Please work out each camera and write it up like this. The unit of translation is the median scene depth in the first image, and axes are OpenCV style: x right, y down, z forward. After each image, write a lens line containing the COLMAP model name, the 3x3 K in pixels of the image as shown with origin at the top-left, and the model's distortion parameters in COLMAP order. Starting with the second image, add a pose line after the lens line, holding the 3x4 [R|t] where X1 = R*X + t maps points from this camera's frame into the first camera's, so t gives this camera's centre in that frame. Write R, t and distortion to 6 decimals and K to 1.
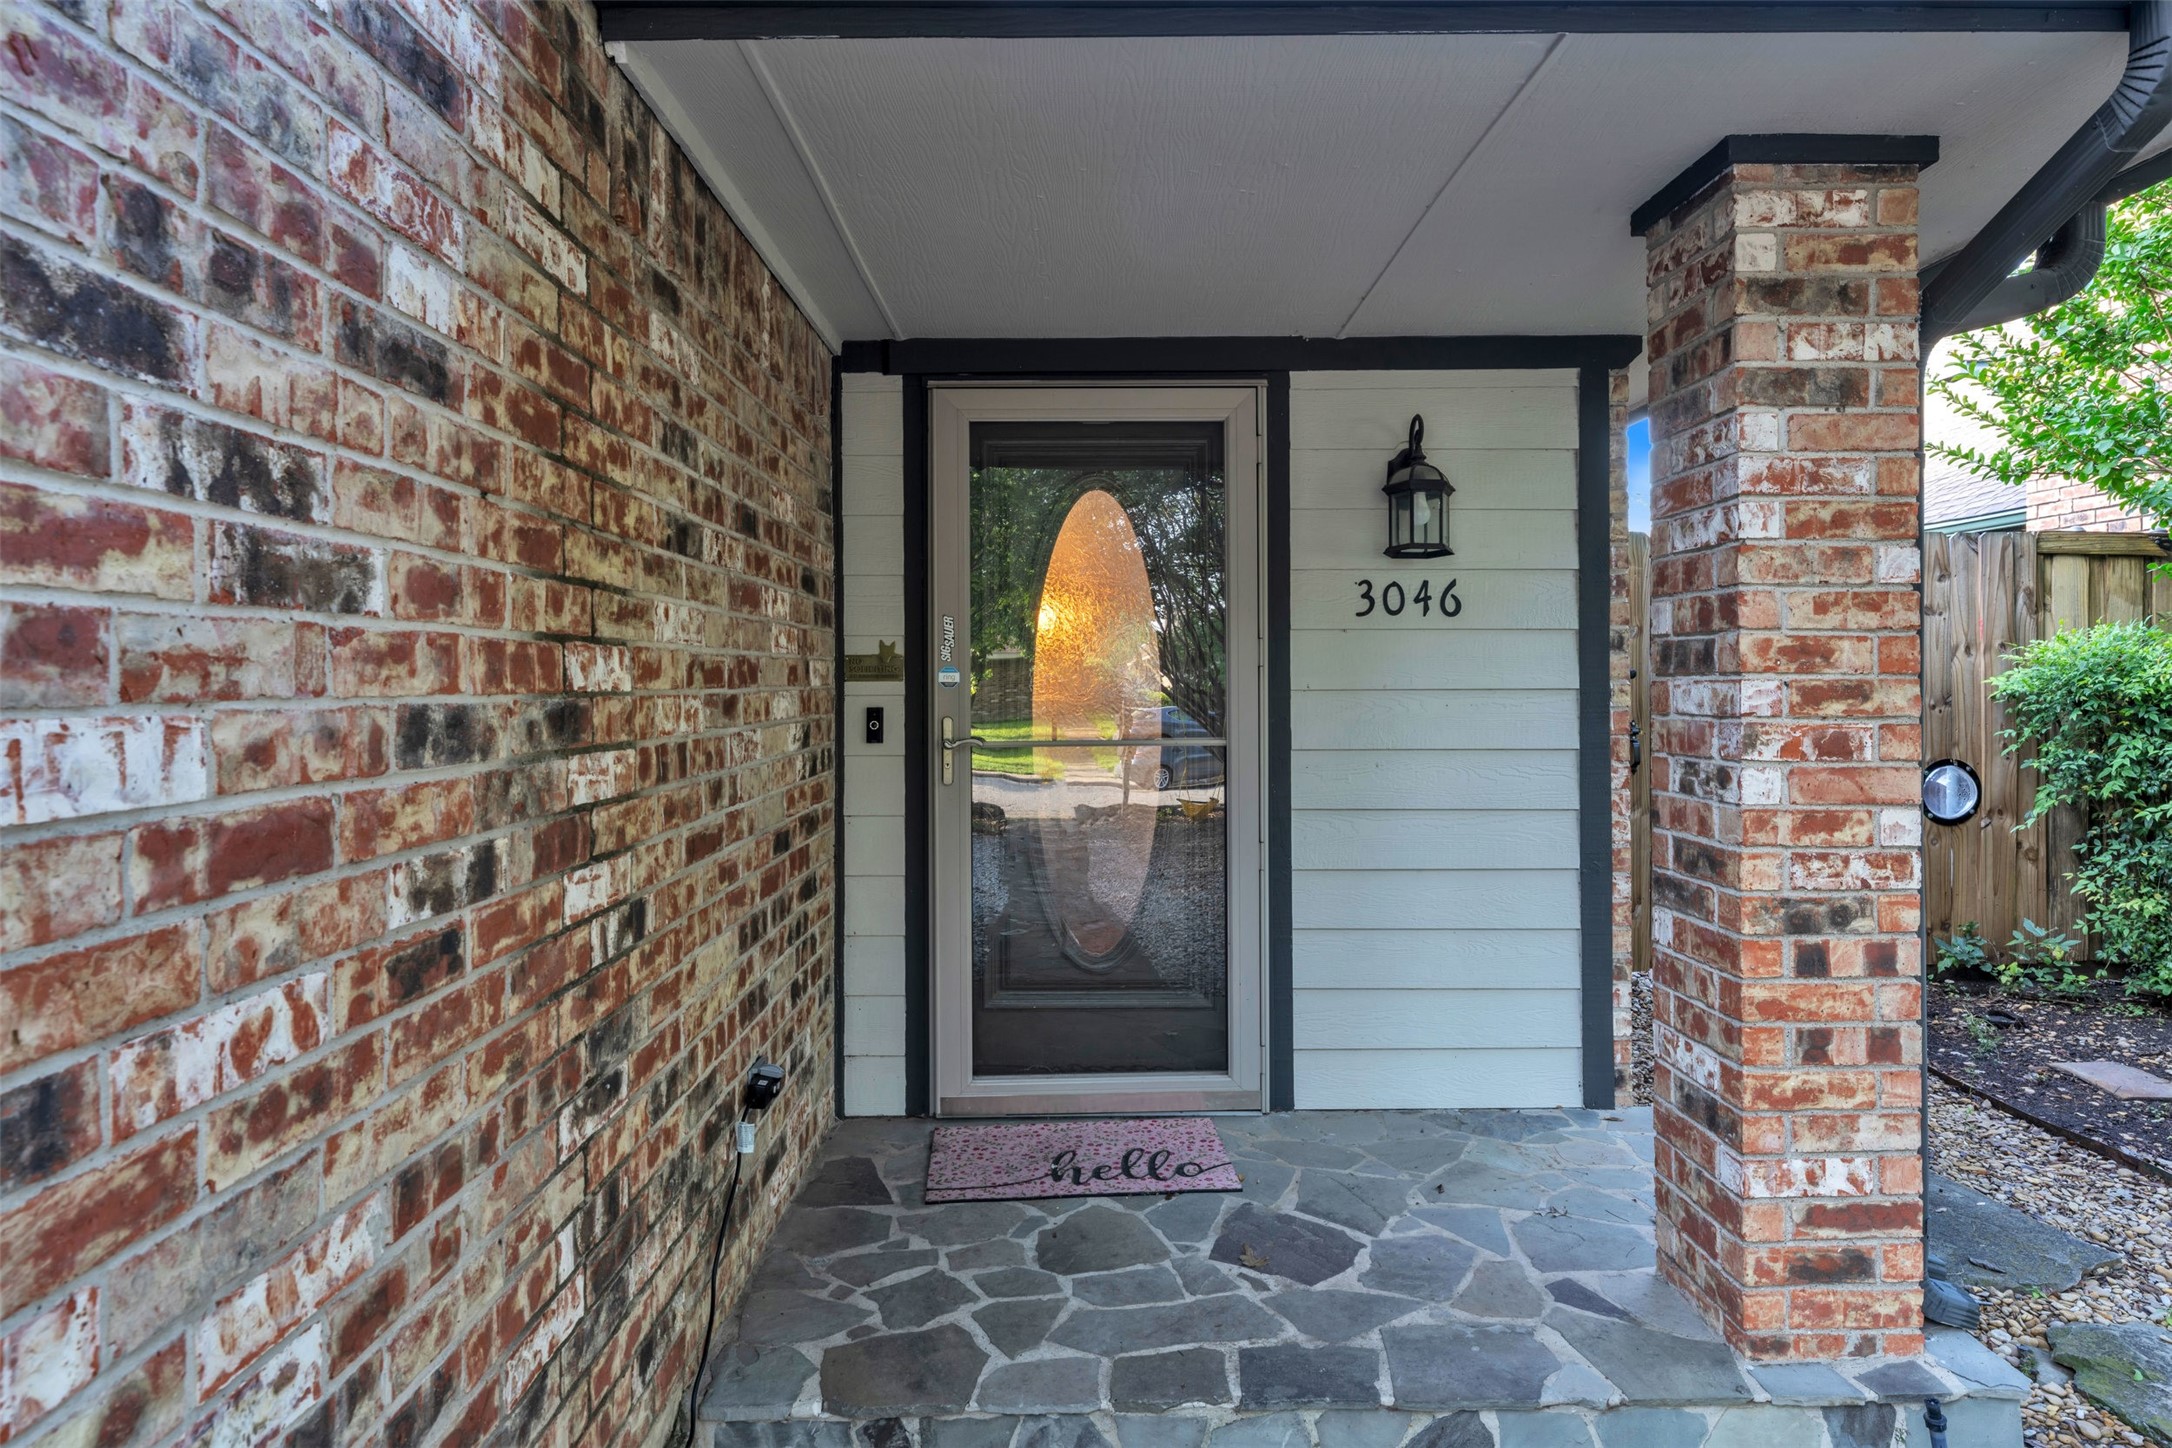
lens RADIAL K [[1205.2, 0, 1090.4], [0, 1205.2, 673.0], [0, 0, 1]] dist [-0.000650, -0.000184]
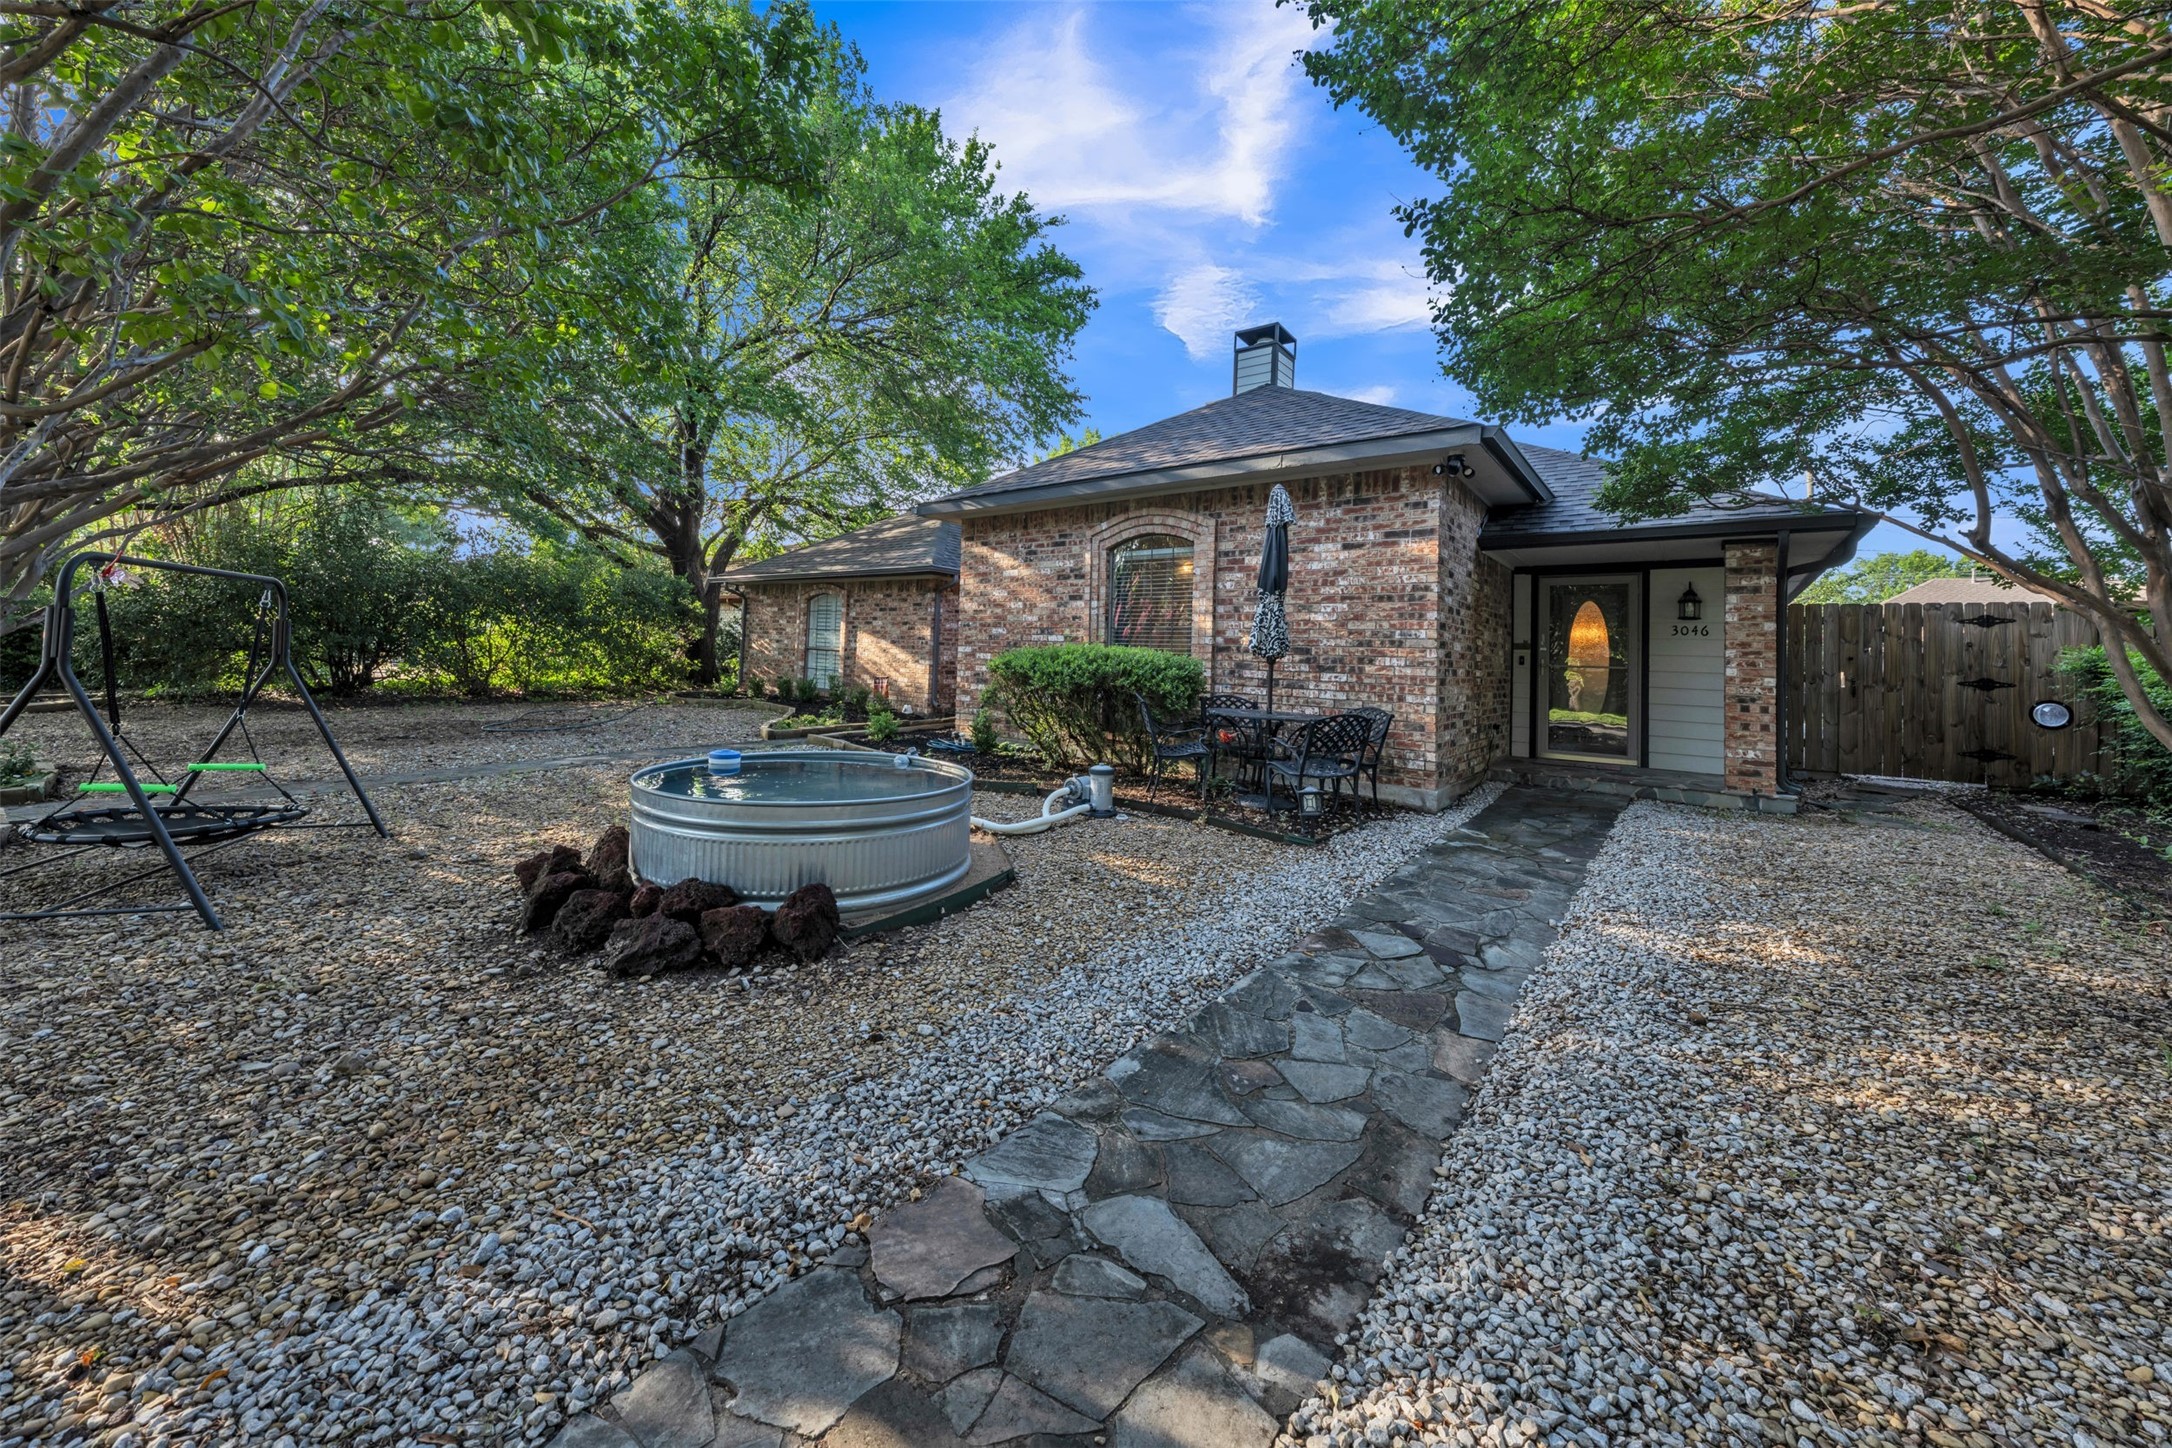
lens RADIAL K [[789.8, 0, 1057.5], [0, 789.8, 622.8], [0, 0, 1]] dist [-0.005686, -0.000035]
pose [[0.767153, 0.005913, -0.641437, 0.503694], [-0.037265, 0.998680, -0.035362, 0.108726], [0.640381, 0.051031, 0.766361, -3.185322]]
